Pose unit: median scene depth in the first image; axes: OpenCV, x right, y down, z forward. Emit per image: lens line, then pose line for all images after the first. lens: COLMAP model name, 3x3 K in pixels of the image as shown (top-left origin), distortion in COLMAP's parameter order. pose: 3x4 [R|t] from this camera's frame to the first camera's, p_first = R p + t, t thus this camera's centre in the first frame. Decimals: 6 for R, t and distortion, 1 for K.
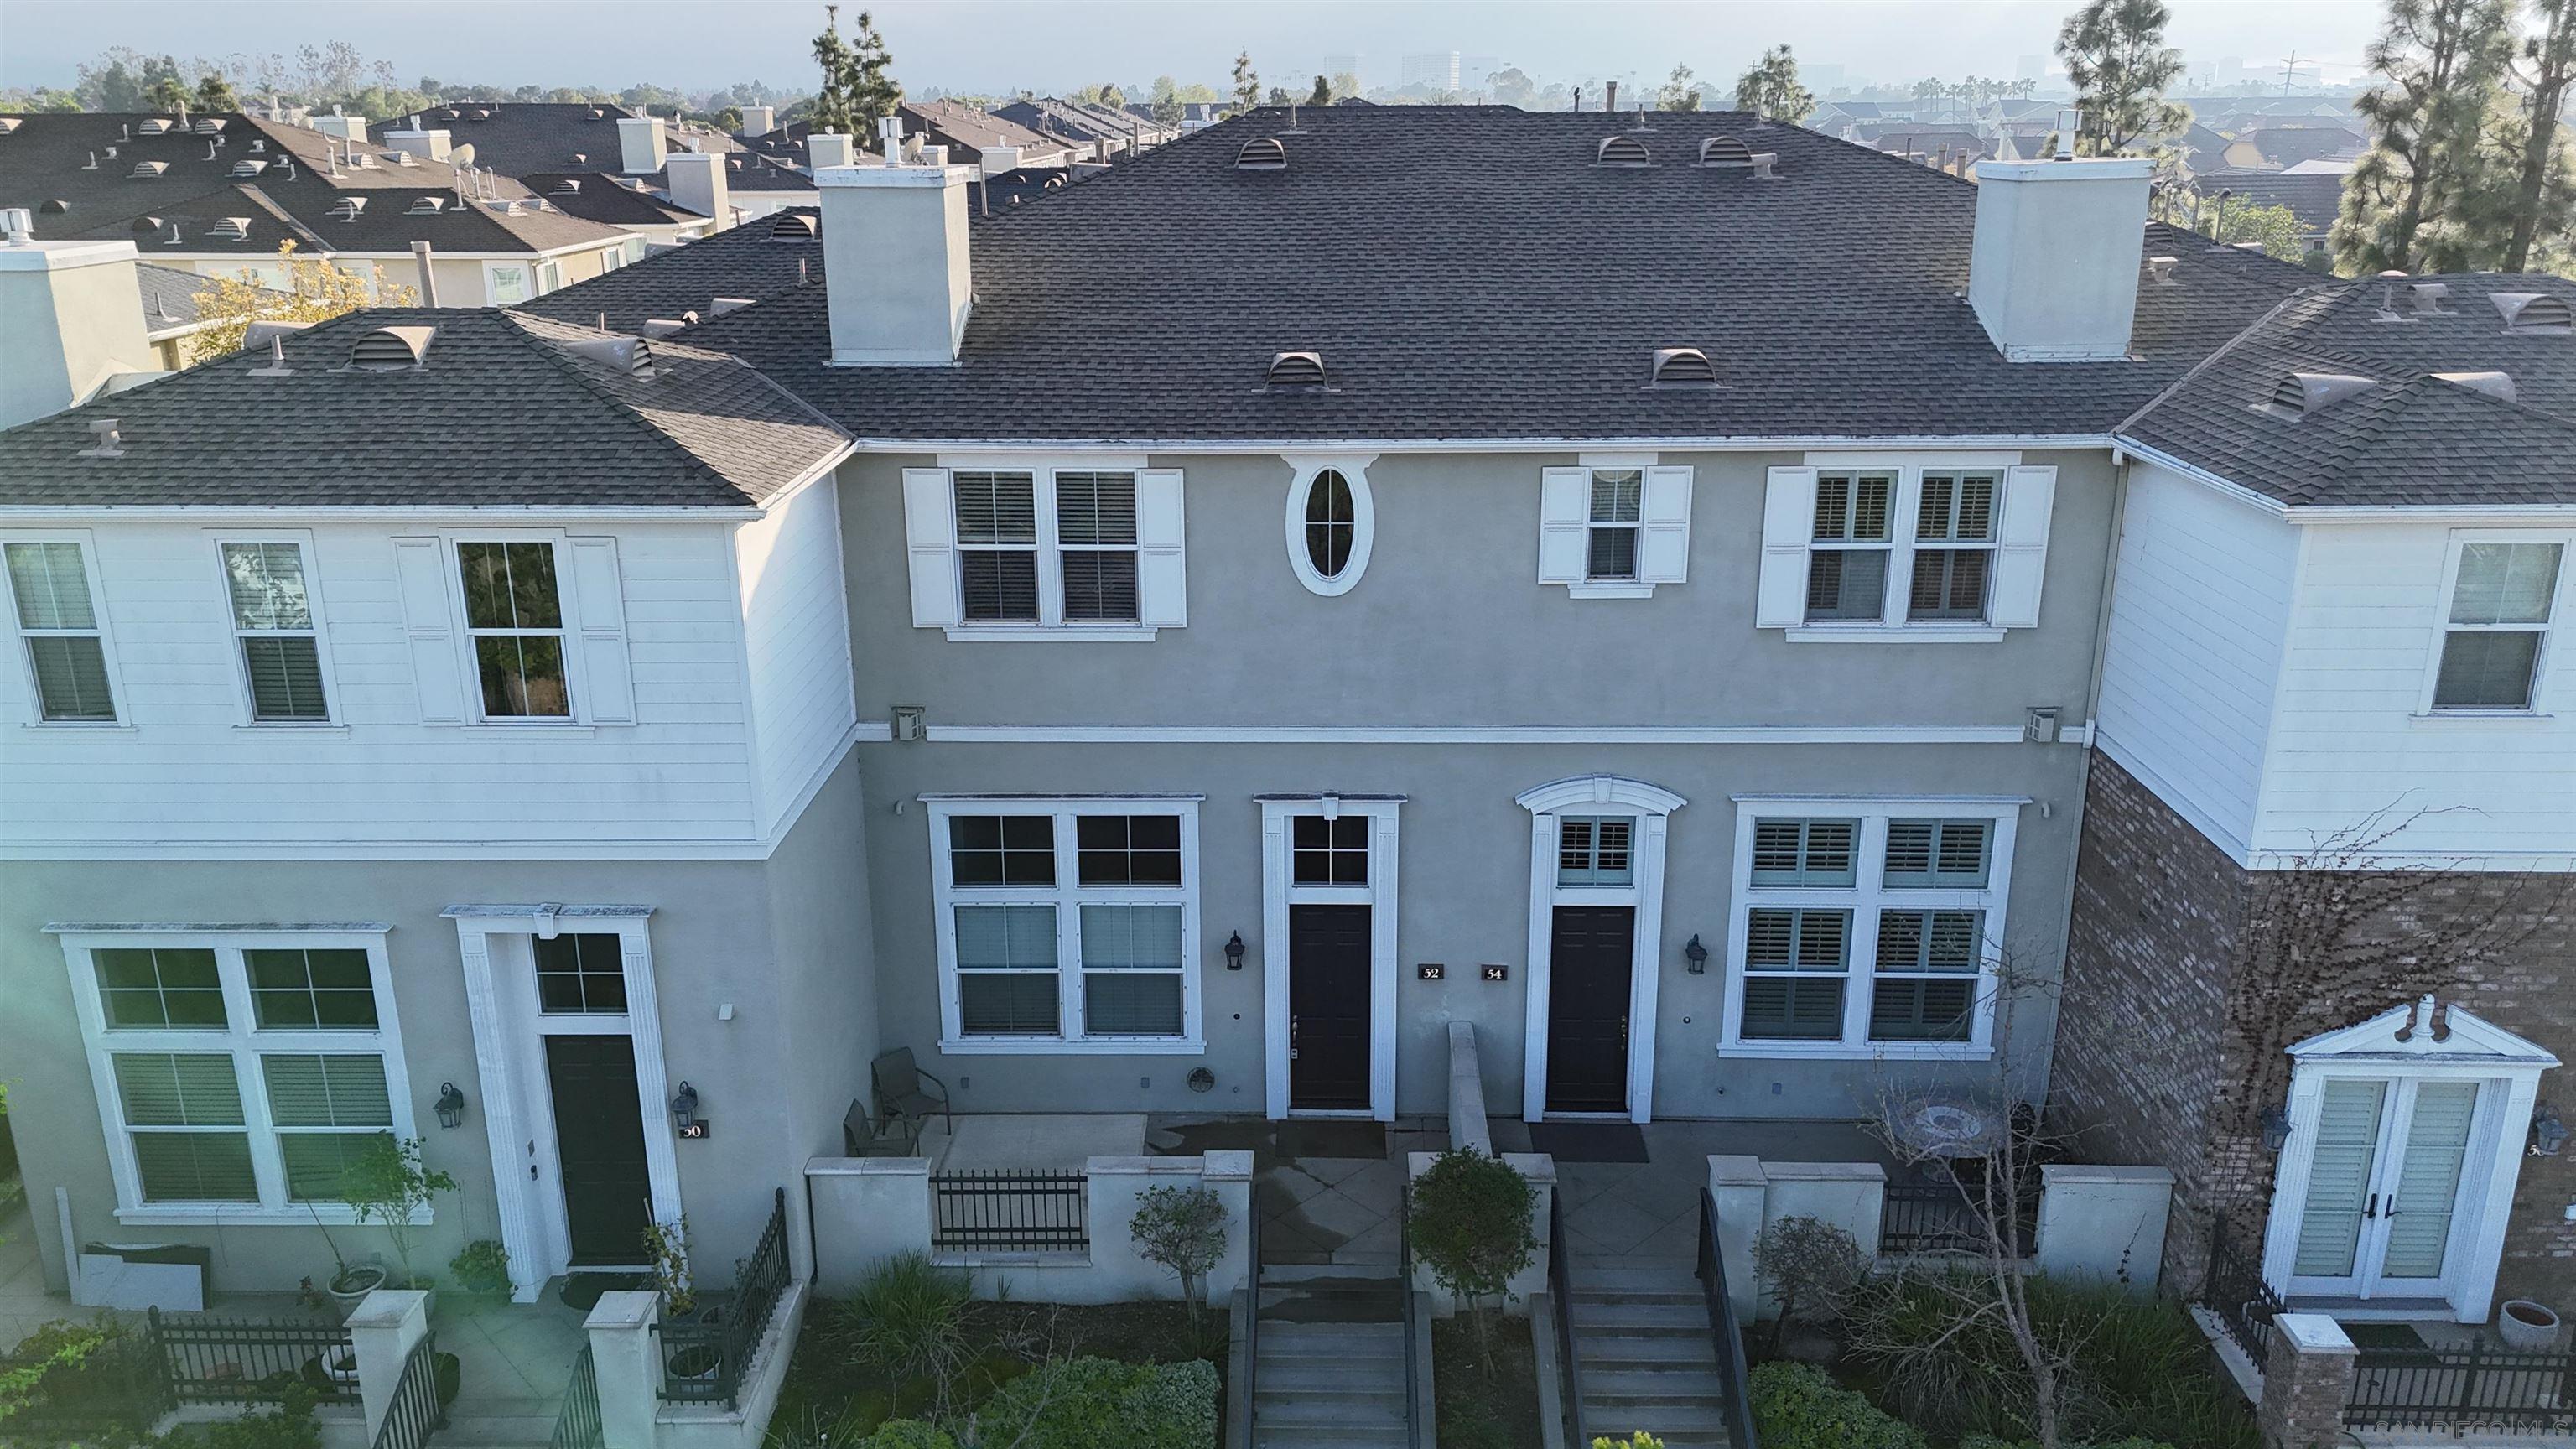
lens RADIAL K [[1907.9, 0, 1280.4], [0, 1907.9, 720.4], [0, 0, 1]] dist [0.073892, -0.067233]
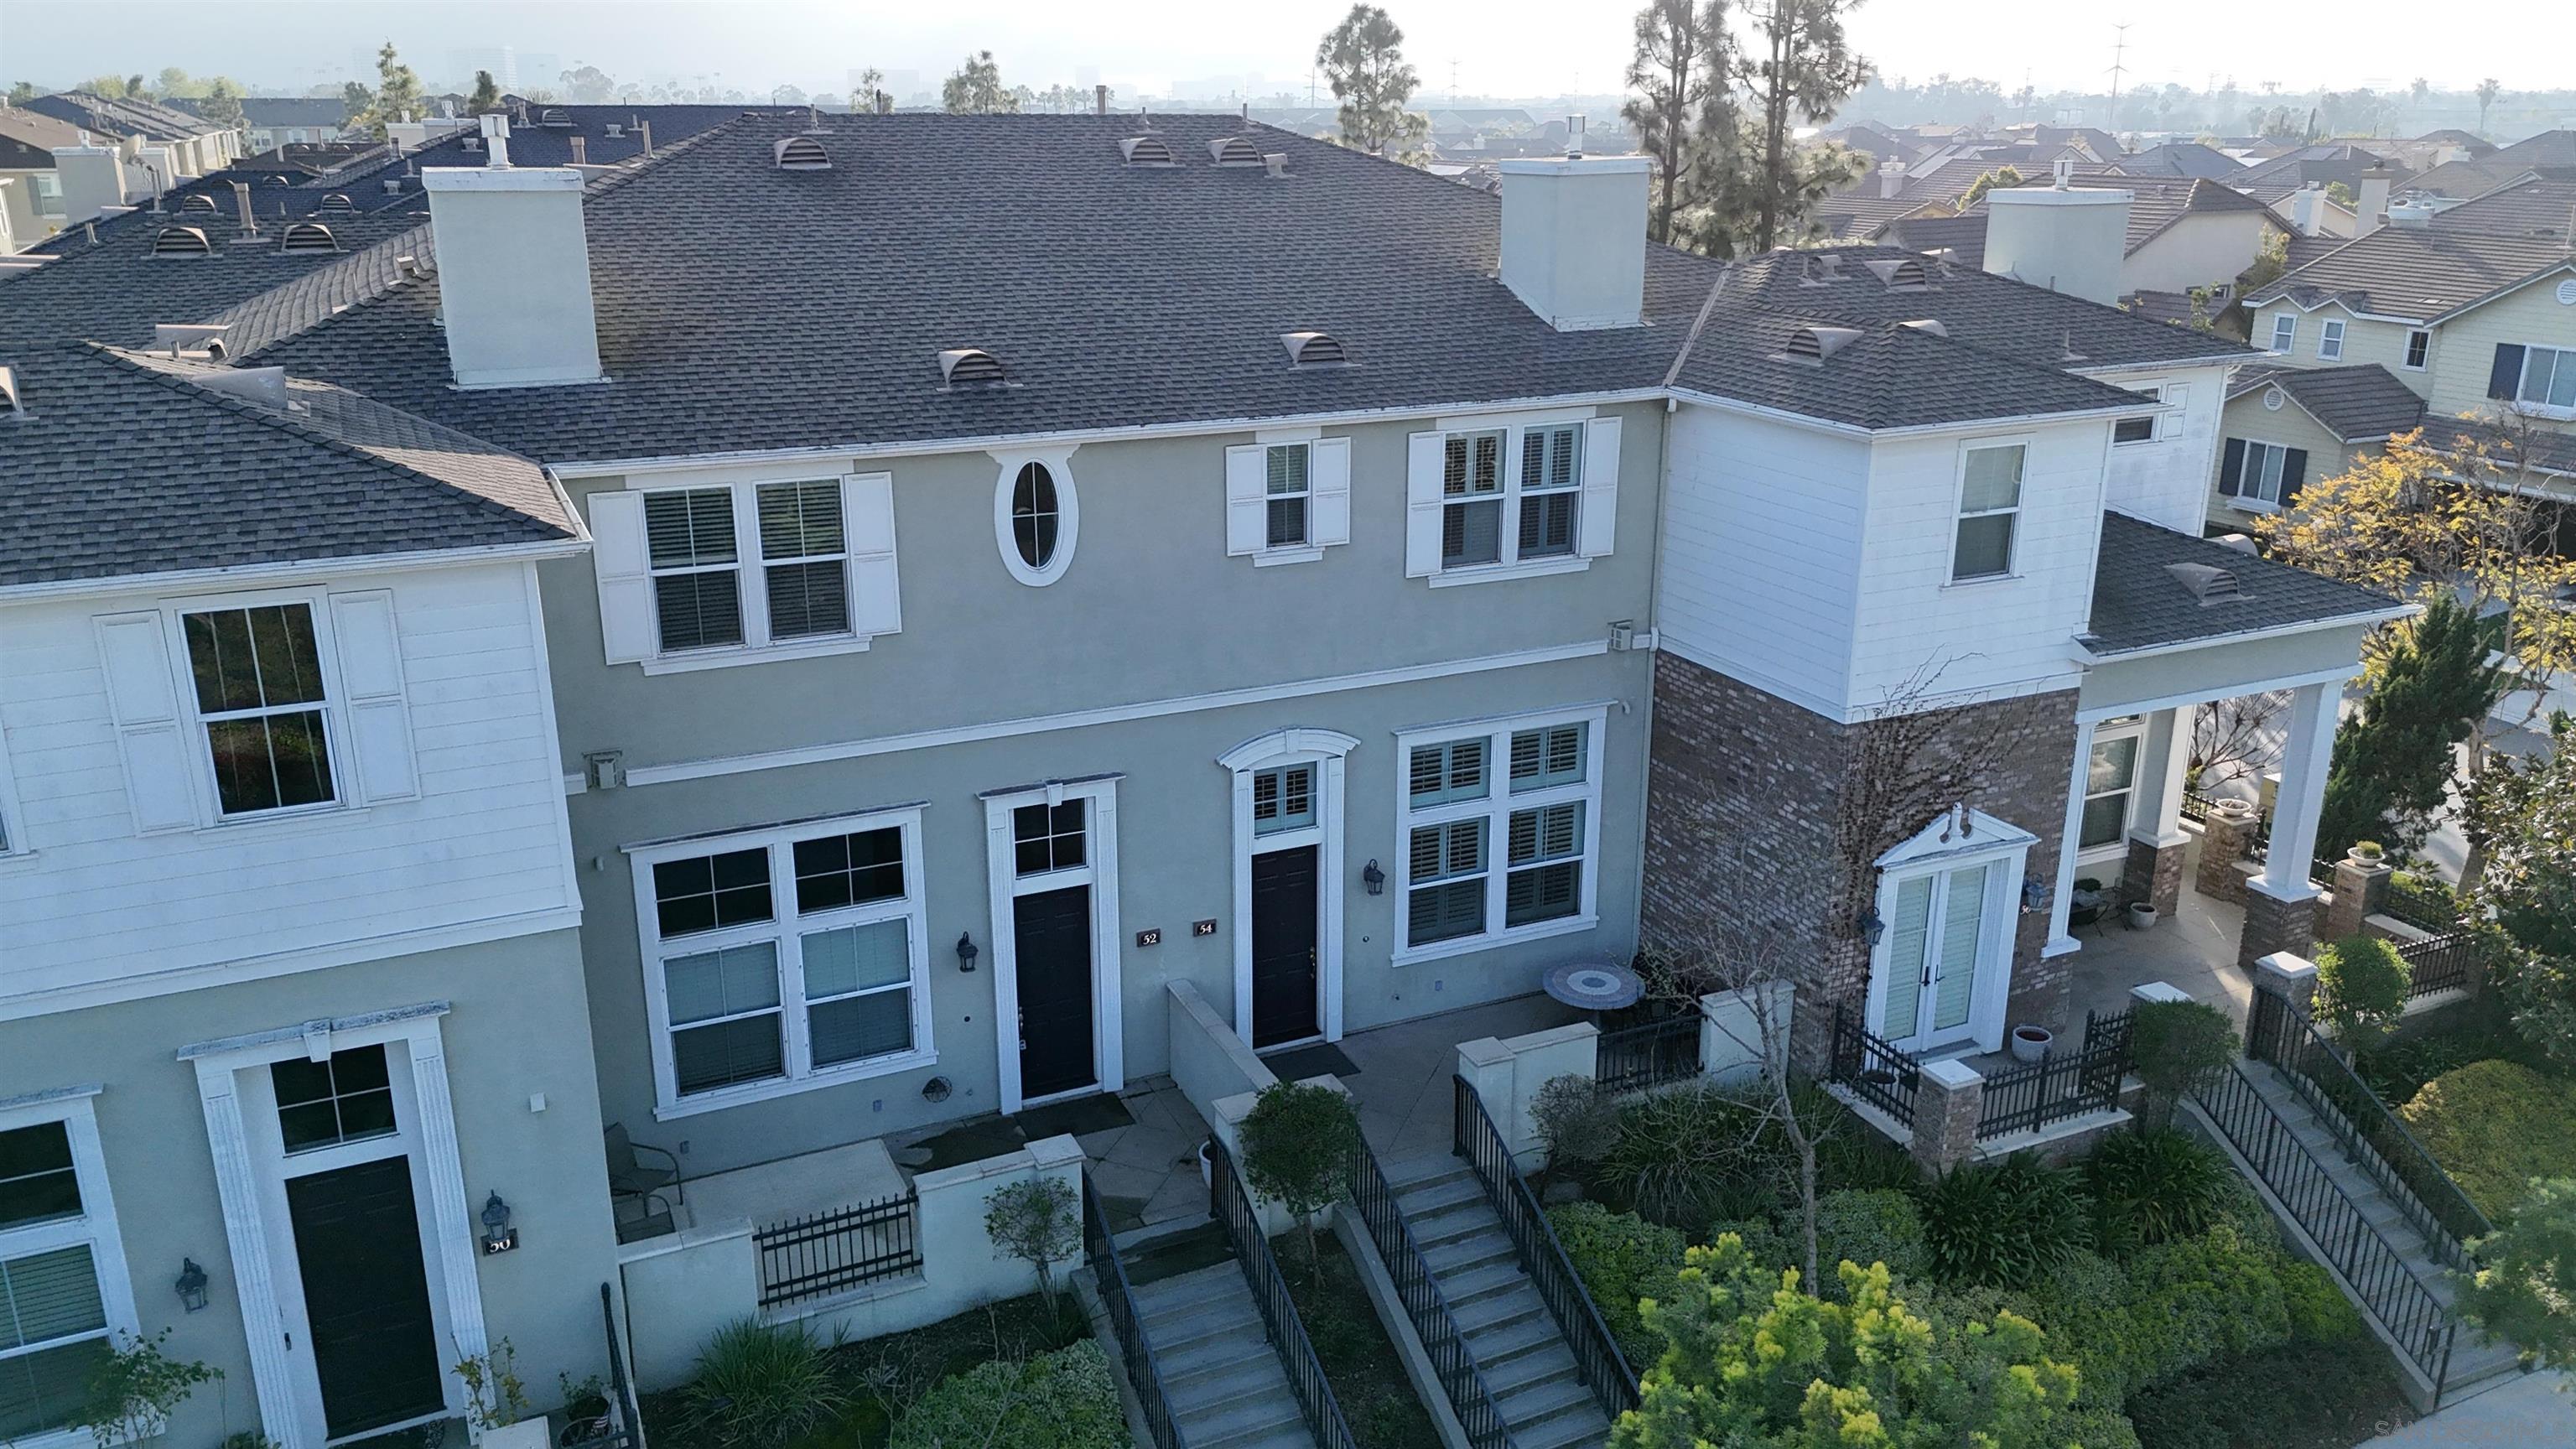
lens RADIAL K [[1907.9, 0, 1281.7], [0, 1907.9, 723.8], [0, 0, 1]] dist [0.073892, -0.067233]
pose [[0.900057, -0.130115, 0.415894, -0.295429], [0.130242, 0.991081, 0.028203, -0.004626], [-0.415855, 0.028782, 0.908975, 0.021050]]
